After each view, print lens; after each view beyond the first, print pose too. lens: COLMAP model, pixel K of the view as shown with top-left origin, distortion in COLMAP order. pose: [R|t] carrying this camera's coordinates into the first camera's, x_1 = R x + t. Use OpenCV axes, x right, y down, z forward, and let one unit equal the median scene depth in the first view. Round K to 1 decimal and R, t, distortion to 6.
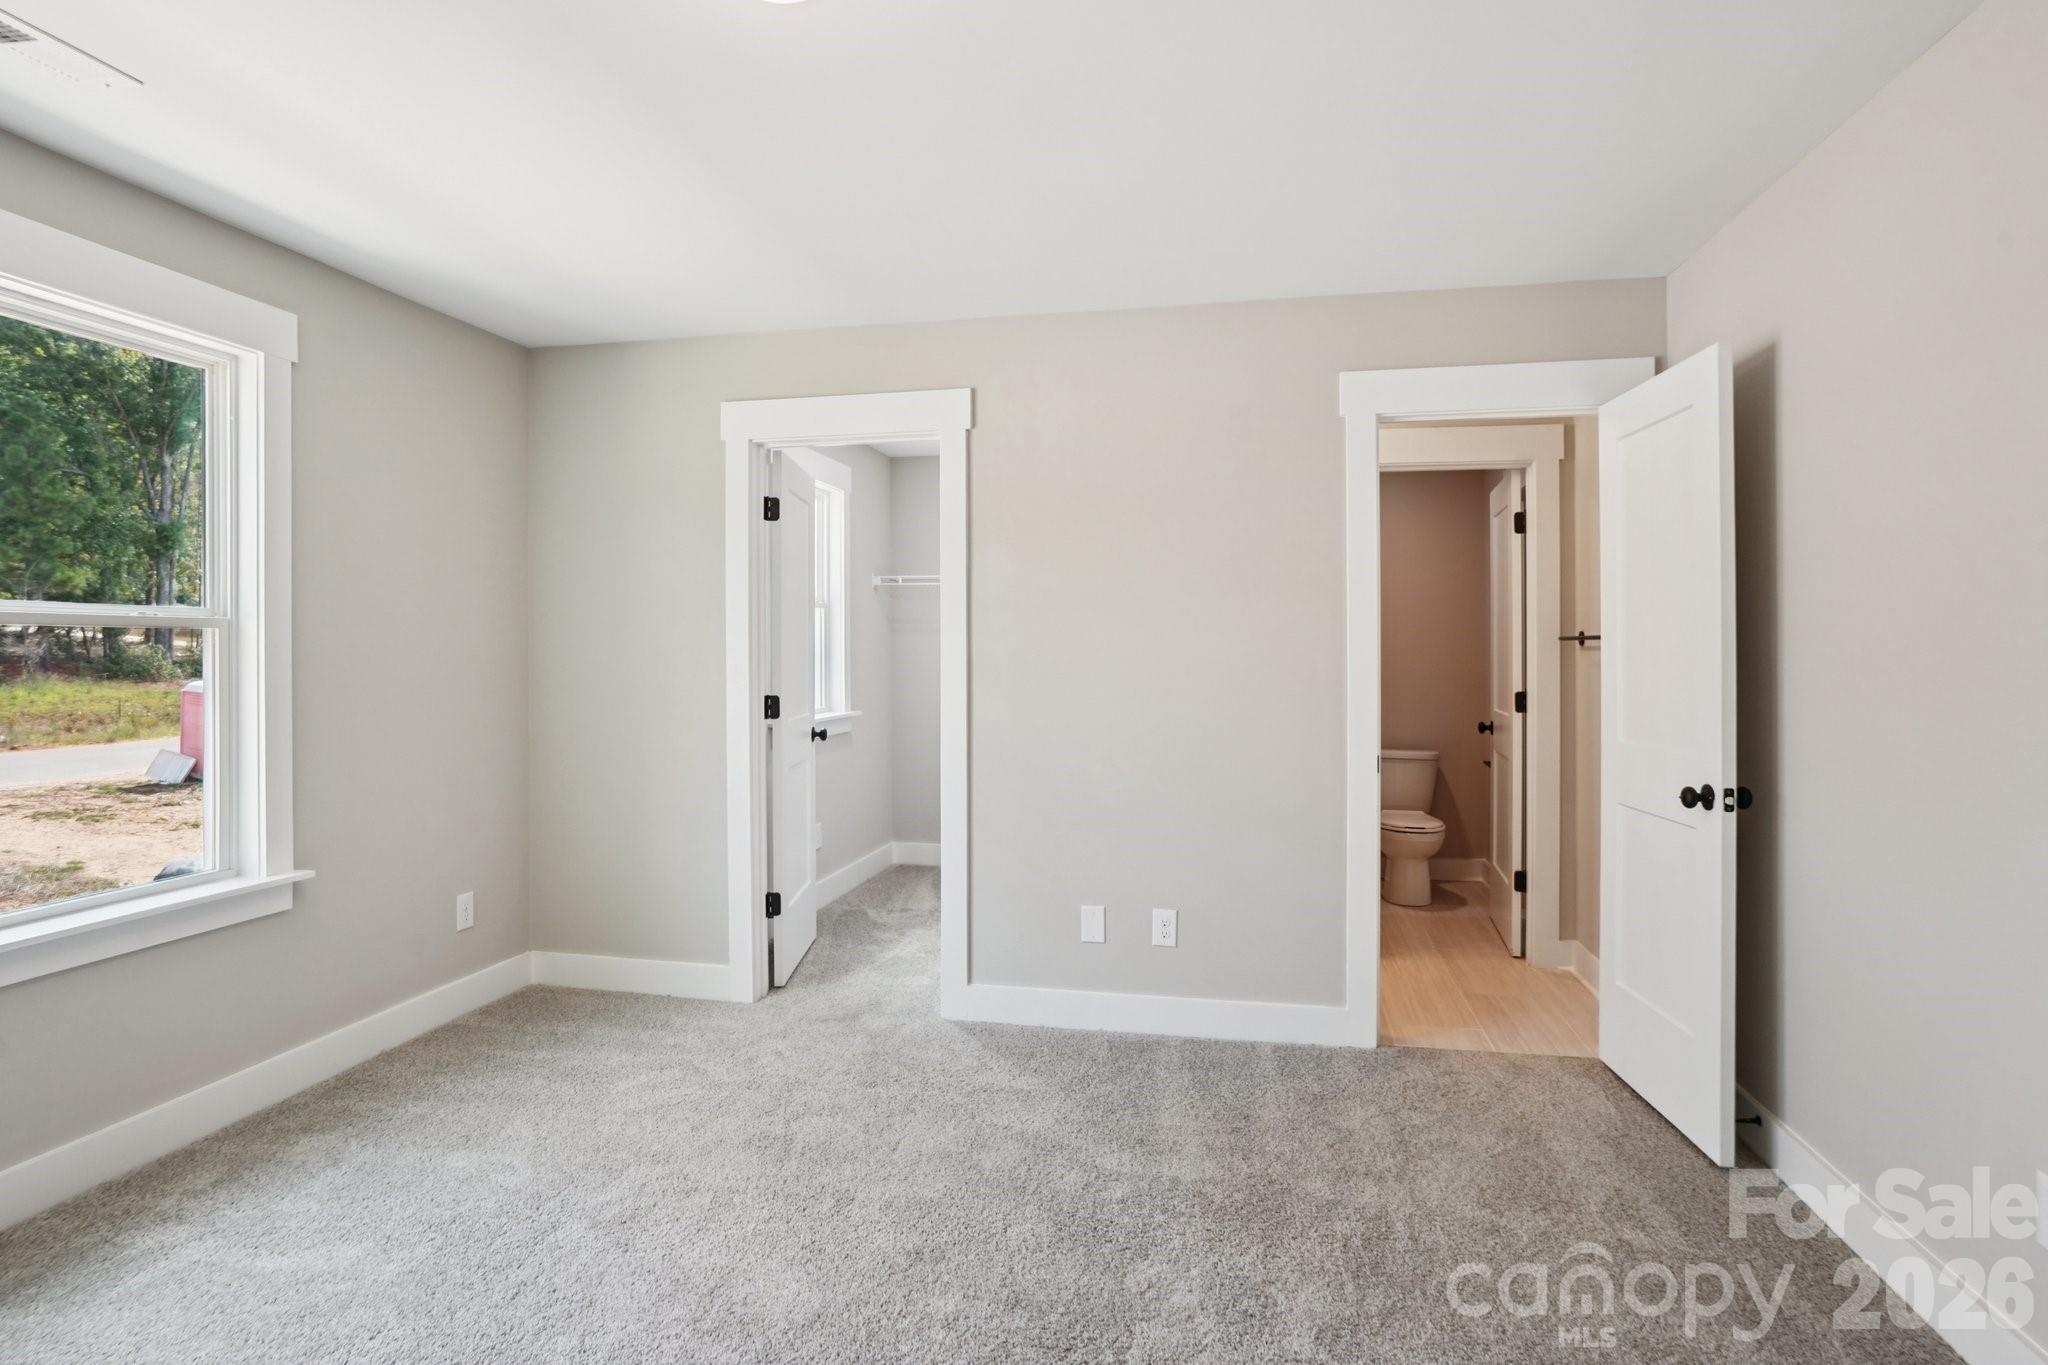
lens RADIAL K [[1058.1, 0, 1020.1], [0, 1058.1, 646.9], [0, 0, 1]] dist [-0.068940, 0.039067]
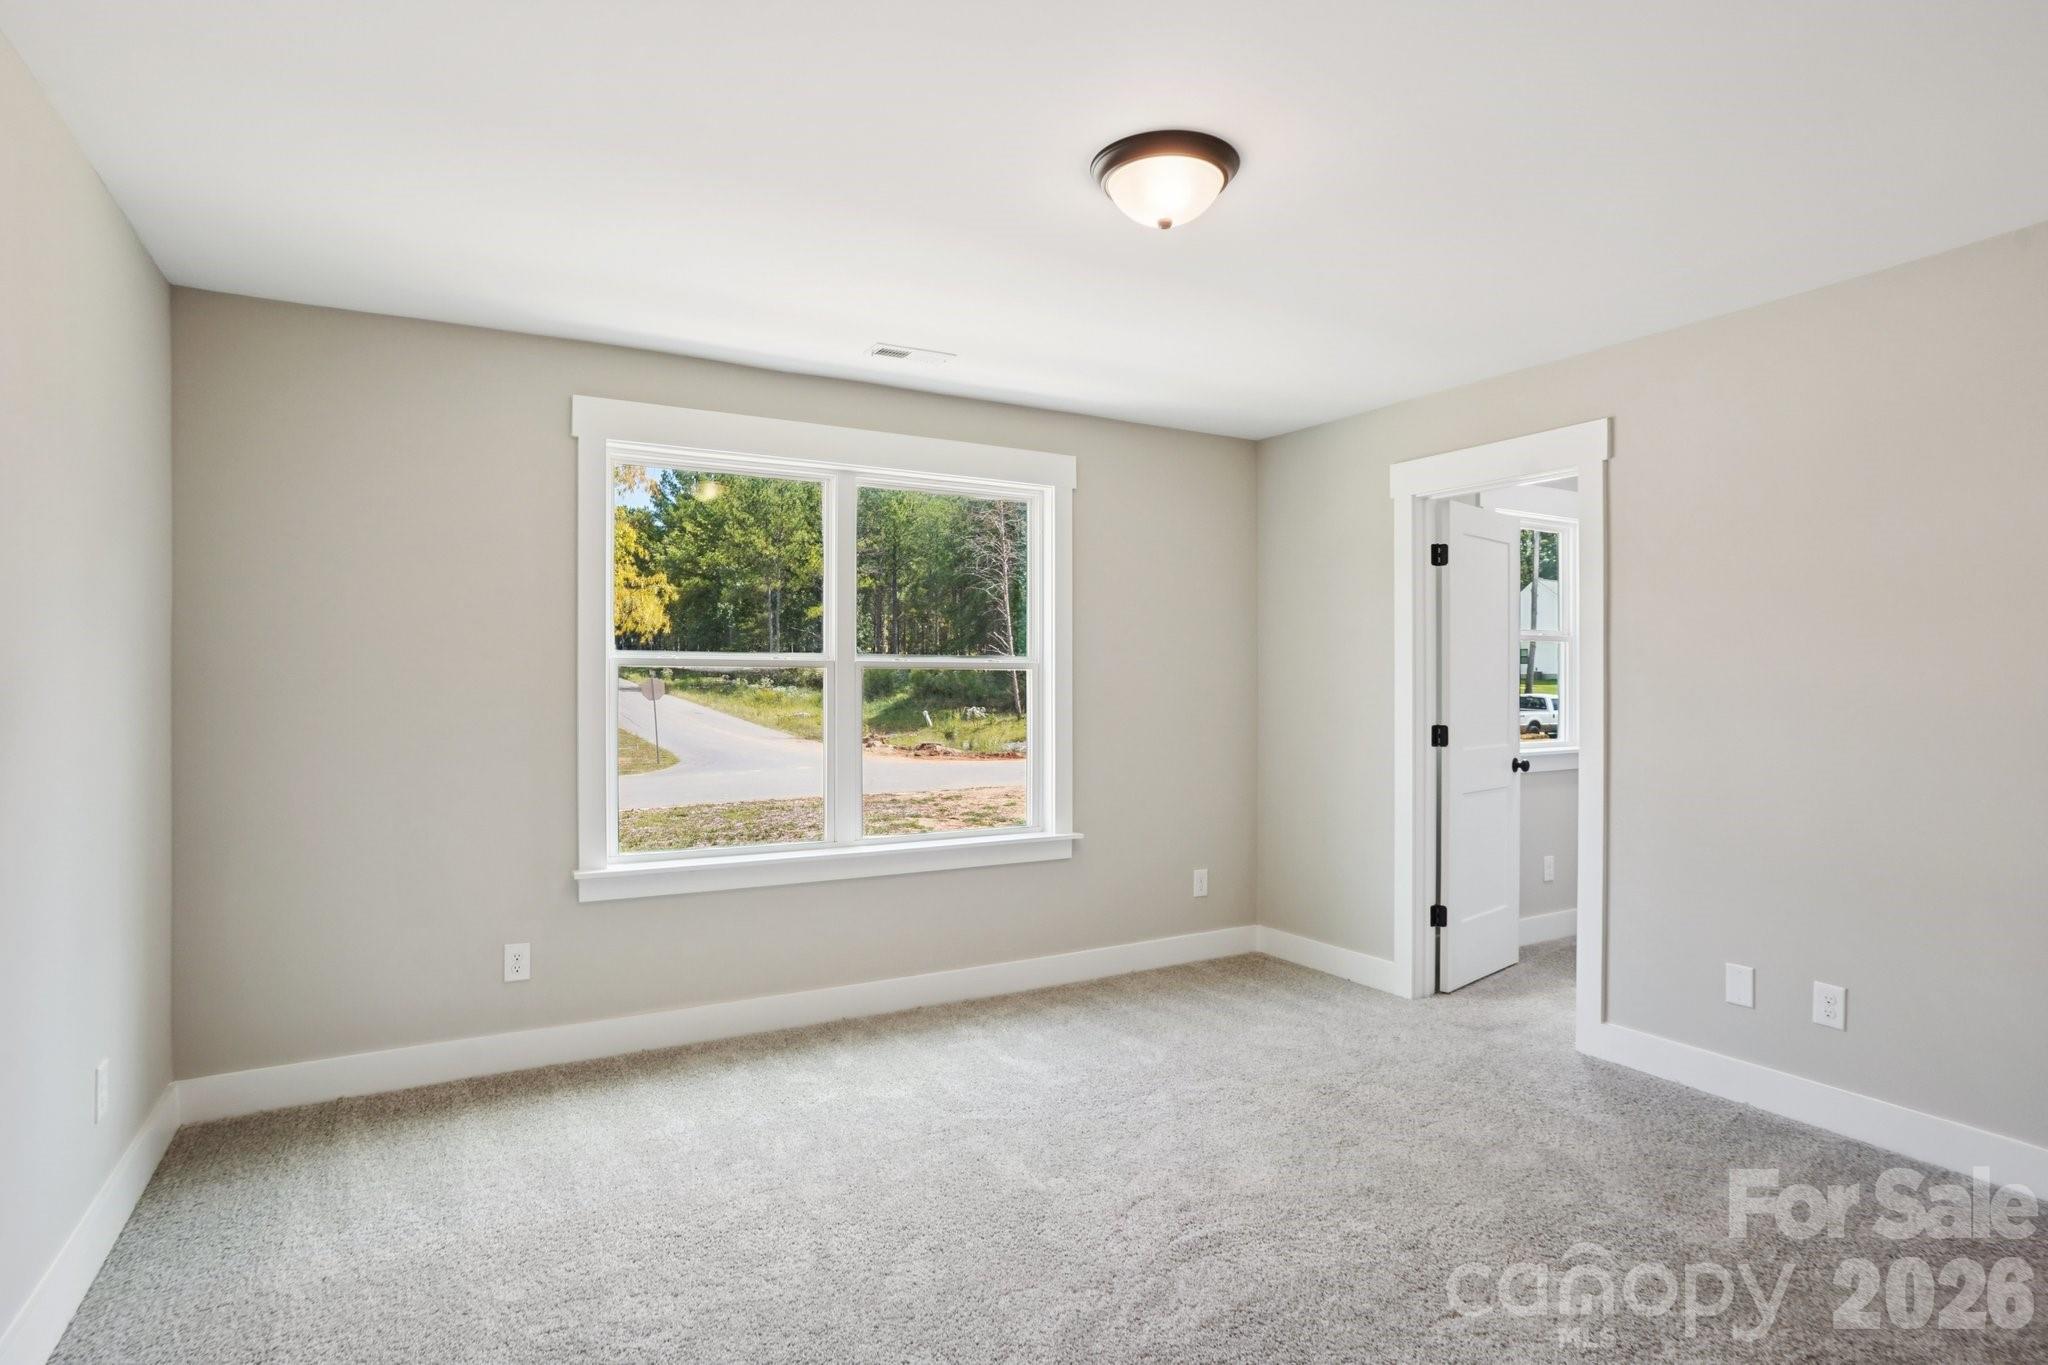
lens RADIAL K [[1074.8, 0, 1037.6], [0, 1074.8, 675.7], [0, 0, 1]] dist [-0.077595, 0.043830]
pose [[0.665924, -0.004922, -0.746003, 0.356755], [0.001569, 0.999985, -0.005198, -0.000077], [0.746018, 0.002291, 0.665922, -0.056446]]
